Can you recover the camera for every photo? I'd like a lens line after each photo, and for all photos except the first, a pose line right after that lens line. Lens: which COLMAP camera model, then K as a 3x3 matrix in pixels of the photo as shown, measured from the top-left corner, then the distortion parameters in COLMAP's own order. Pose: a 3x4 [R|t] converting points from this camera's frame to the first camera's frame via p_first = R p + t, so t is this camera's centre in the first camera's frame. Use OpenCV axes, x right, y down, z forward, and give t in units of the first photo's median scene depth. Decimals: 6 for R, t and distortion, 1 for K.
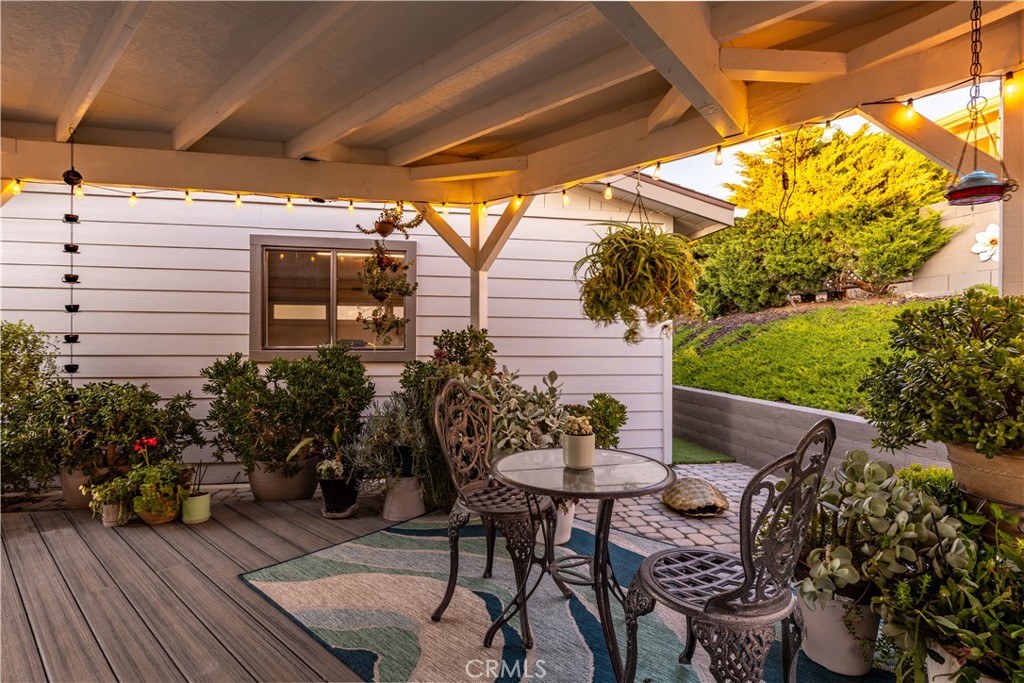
lens RADIAL K [[506.6, 0, 512.0], [0, 506.6, 341.5], [0, 0, 1]] dist [-0.000676, -0.000067]
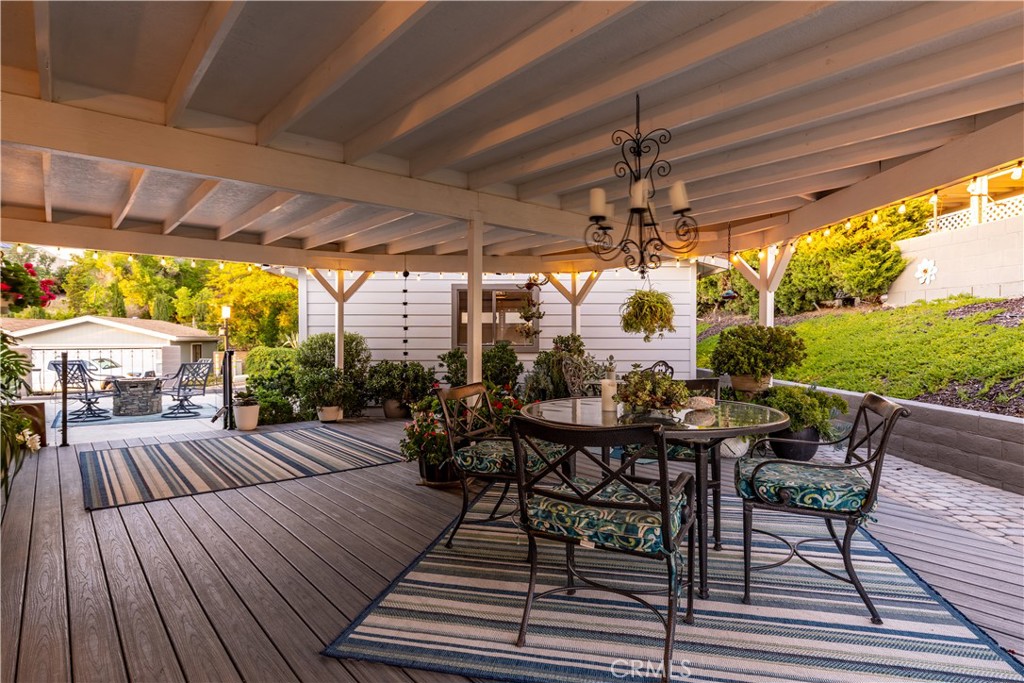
lens RADIAL K [[556.0, 0, 513.1], [0, 556.0, 345.4], [0, 0, 1]] dist [-0.002188, 0.000480]
pose [[0.985531, -0.004094, -0.169446, 0.060779], [0.006529, 0.999883, 0.013819, -0.015302], [0.169370, -0.014725, 0.985443, -1.198349]]
